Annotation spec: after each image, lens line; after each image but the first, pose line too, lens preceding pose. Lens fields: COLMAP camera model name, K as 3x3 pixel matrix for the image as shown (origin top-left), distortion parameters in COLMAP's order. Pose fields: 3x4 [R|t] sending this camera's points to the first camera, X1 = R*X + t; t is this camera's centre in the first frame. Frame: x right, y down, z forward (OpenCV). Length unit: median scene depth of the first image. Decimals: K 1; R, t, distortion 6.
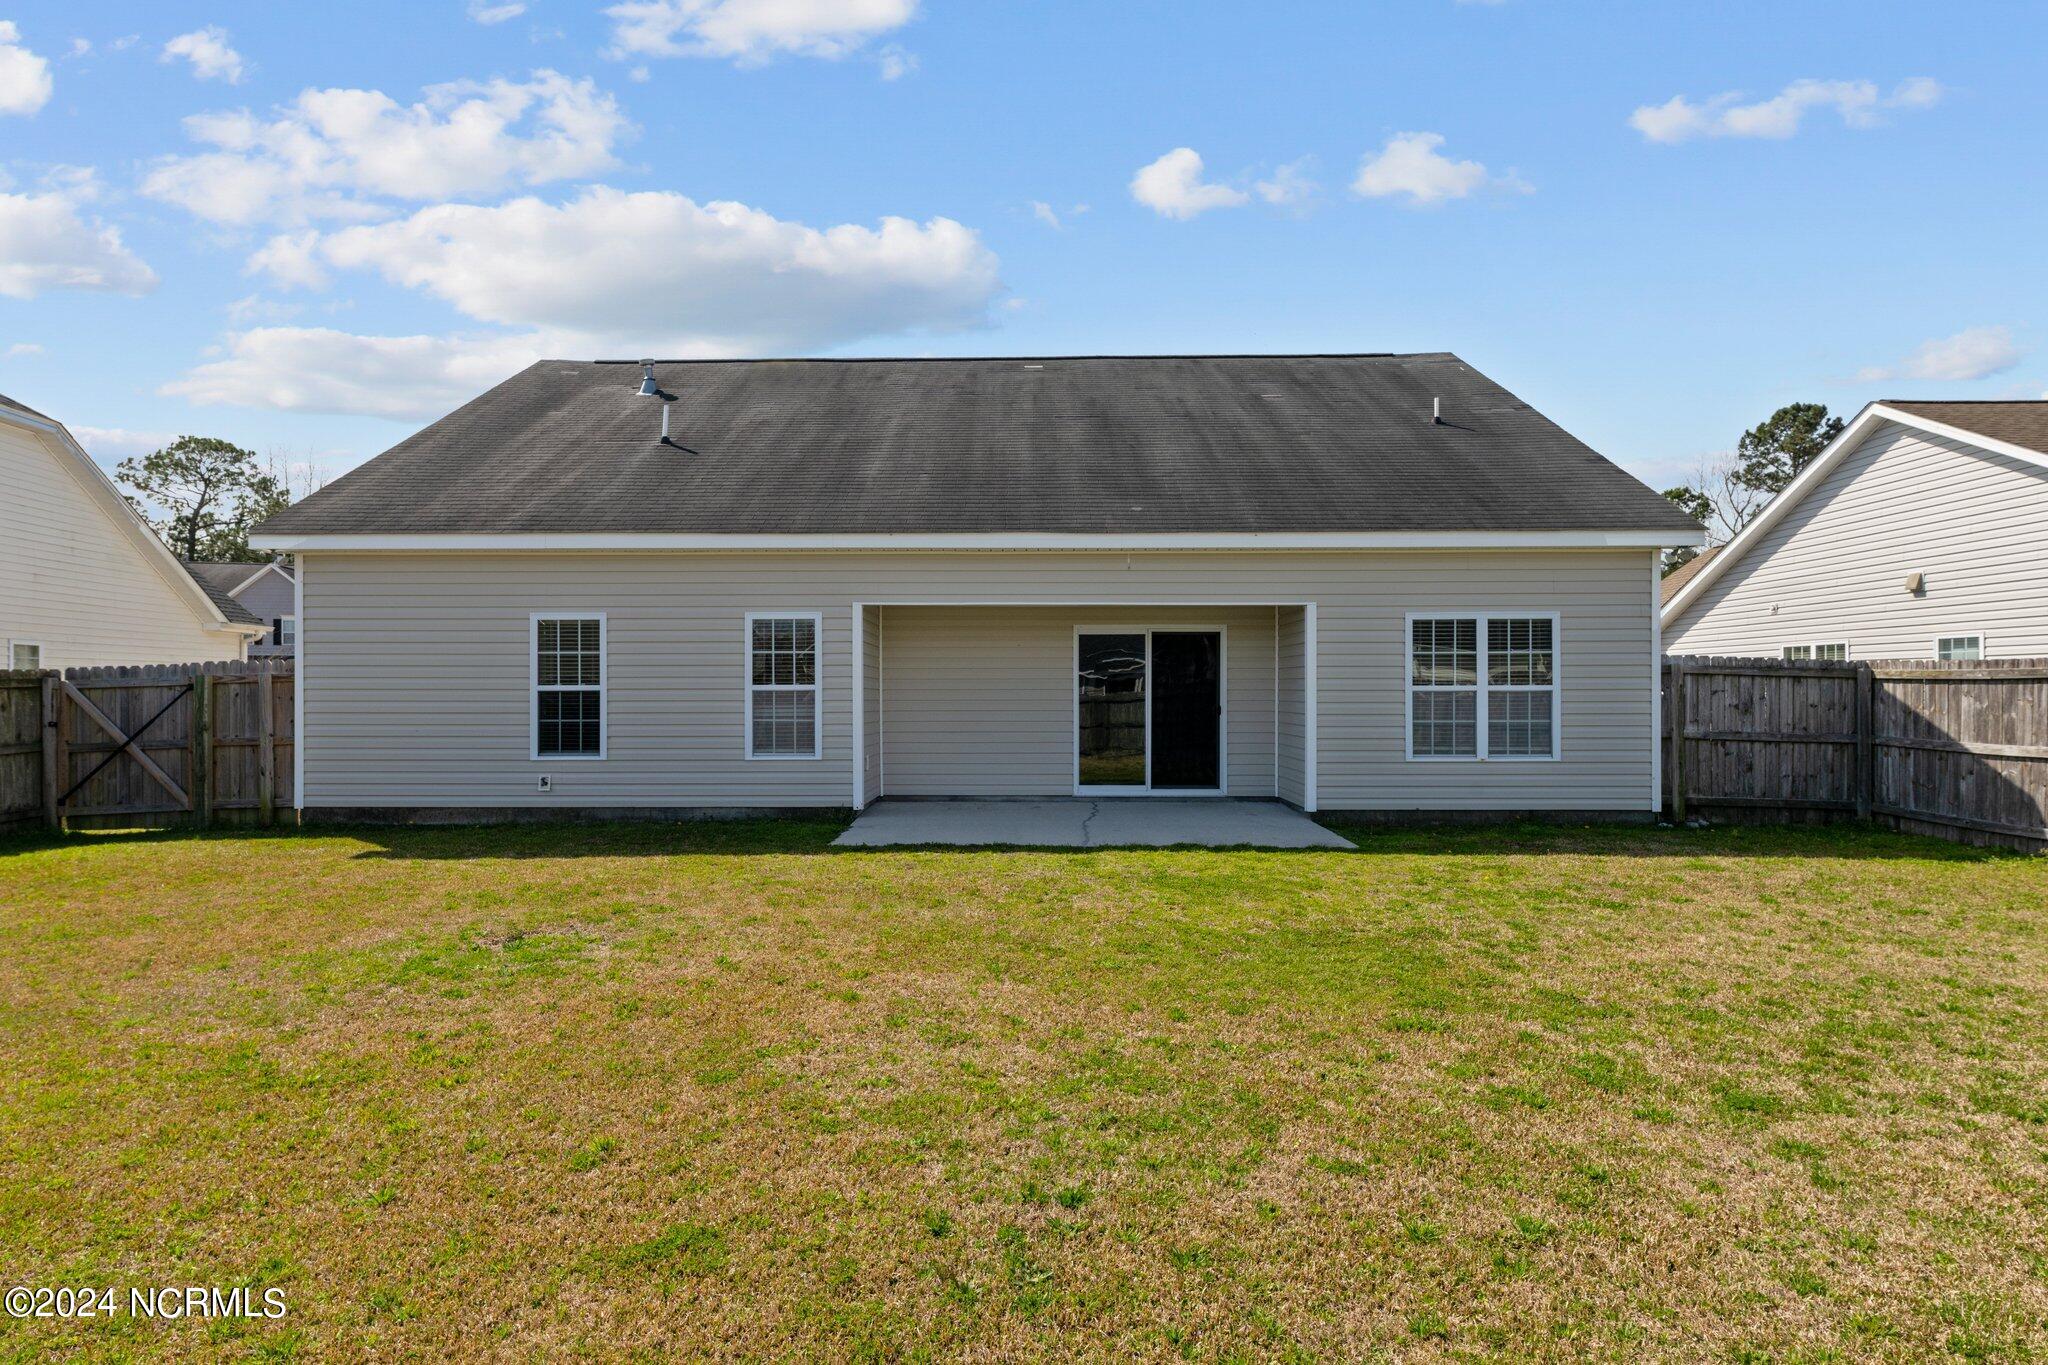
lens RADIAL K [[1041.8, 0, 1027.6], [0, 1041.8, 684.3], [0, 0, 1]] dist [0.003410, 0.000112]
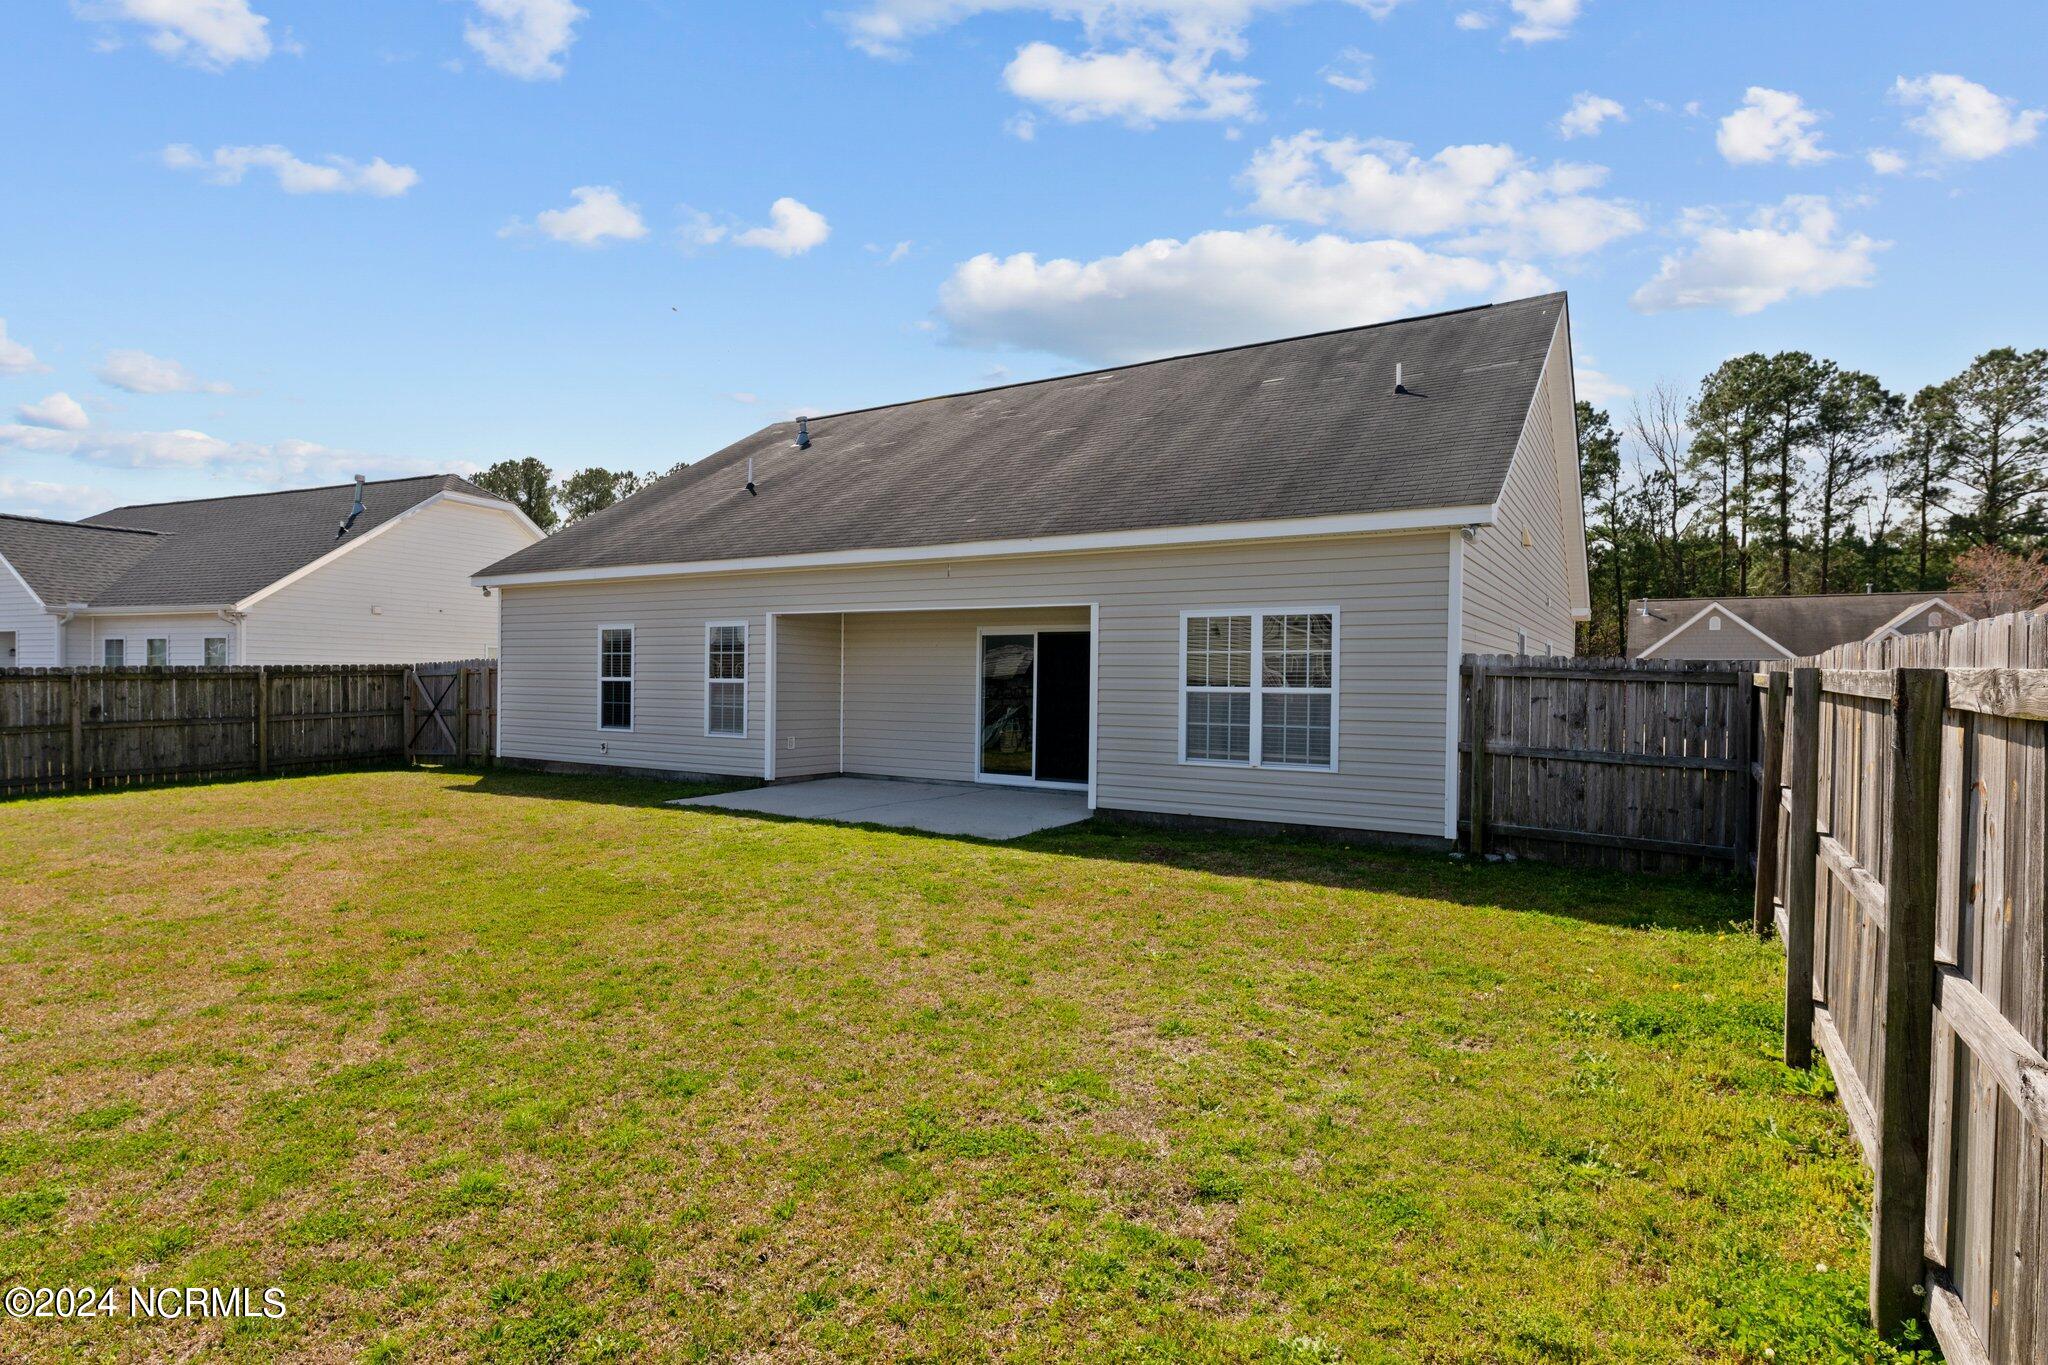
lens RADIAL K [[1041.8, 0, 1027.6], [0, 1041.8, 684.3], [0, 0, 1]] dist [0.003410, 0.000112]
pose [[0.860892, 0.013452, -0.508609, 0.726788], [-0.009892, 0.999904, 0.009703, -0.008307], [0.508691, -0.003323, 0.860943, 0.093766]]
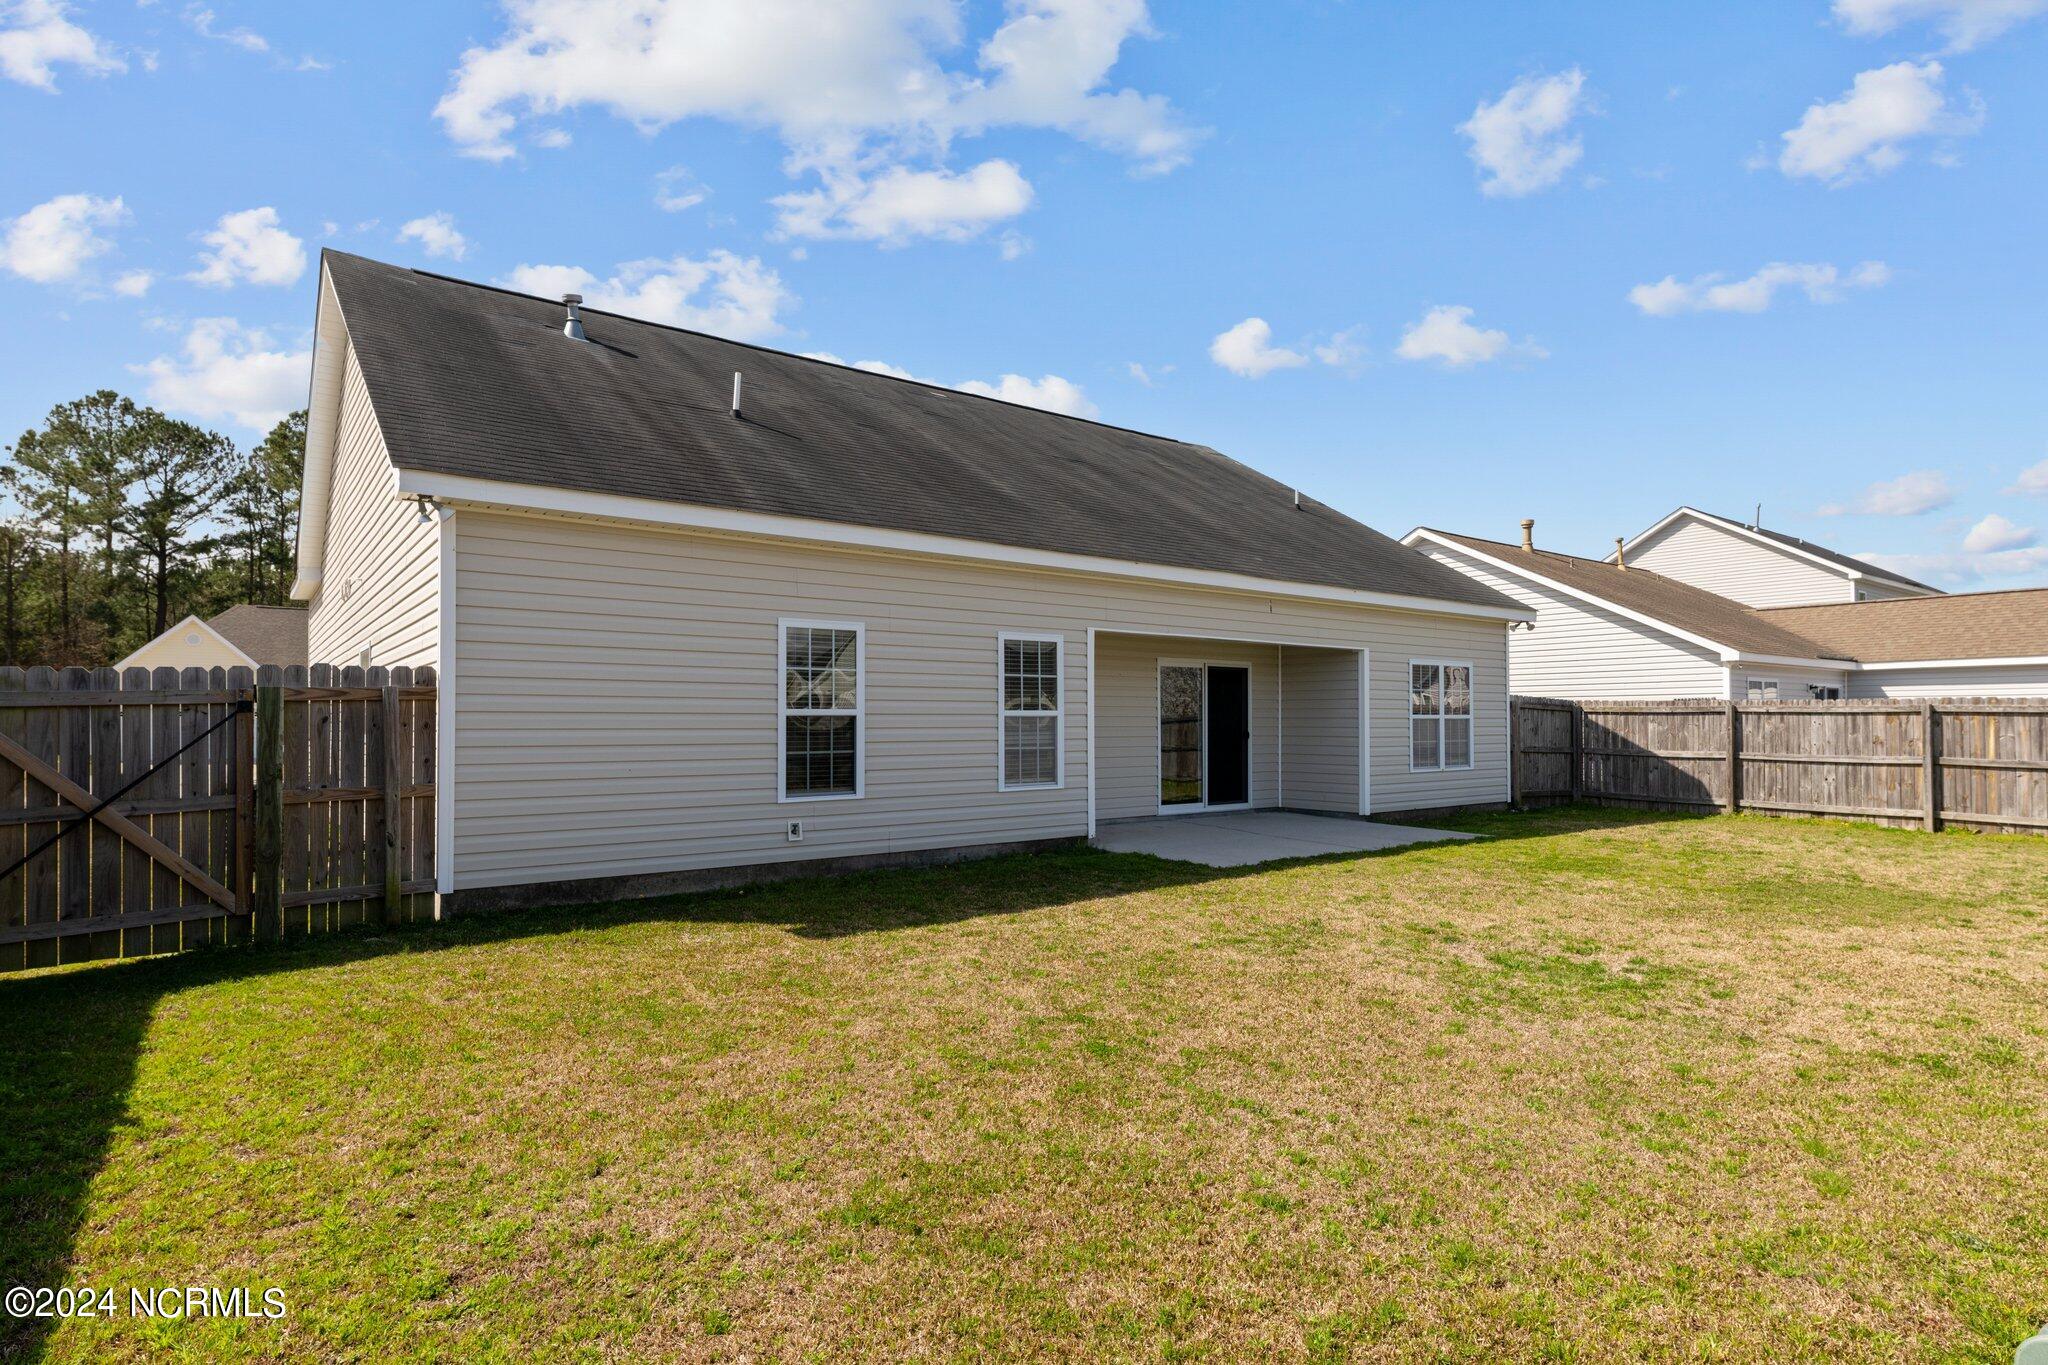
lens RADIAL K [[1050.9, 0, 1022.2], [0, 1050.9, 712.9], [0, 0, 1]] dist [0.001489, 0.000096]
pose [[0.789205, 0.006021, 0.614101, -0.823753], [-0.005892, 0.999980, -0.002233, 0.004749], [-0.614102, -0.001856, 0.789224, 0.255970]]
